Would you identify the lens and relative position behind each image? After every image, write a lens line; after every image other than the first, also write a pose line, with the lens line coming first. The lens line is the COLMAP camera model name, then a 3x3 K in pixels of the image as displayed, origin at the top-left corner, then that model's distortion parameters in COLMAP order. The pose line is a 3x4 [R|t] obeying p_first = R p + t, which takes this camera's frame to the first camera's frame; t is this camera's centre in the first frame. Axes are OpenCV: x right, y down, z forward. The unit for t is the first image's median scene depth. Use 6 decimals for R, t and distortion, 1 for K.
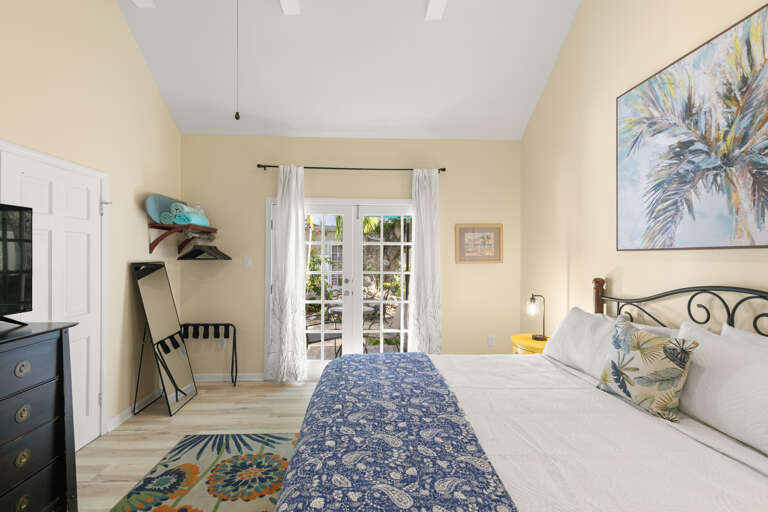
lens RADIAL K [[351.5, 0, 375.5], [0, 351.5, 257.7], [0, 0, 1]] dist [0.004559, -0.000013]
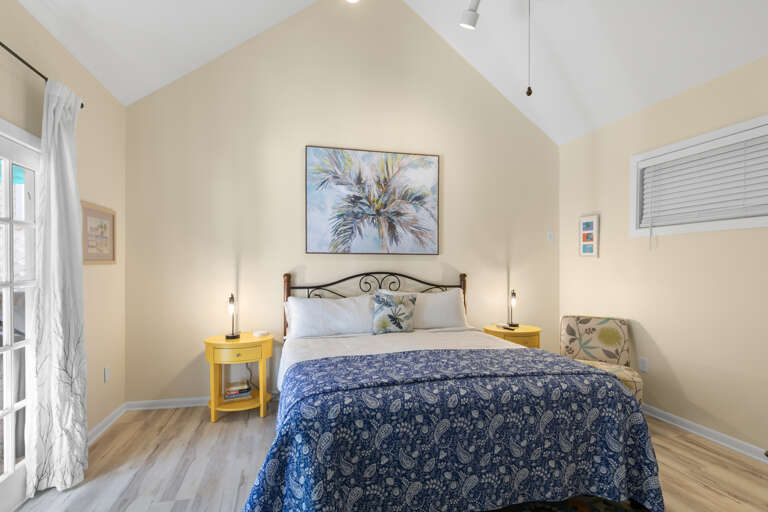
lens RADIAL K [[361.8, 0, 370.8], [0, 361.8, 267.1], [0, 0, 1]] dist [0.002801, -0.000076]
pose [[-0.196669, -0.006494, 0.980449, -0.937696], [-0.001185, 0.999979, 0.006386, 0.031775], [-0.980469, 0.000094, -0.196672, 1.208493]]
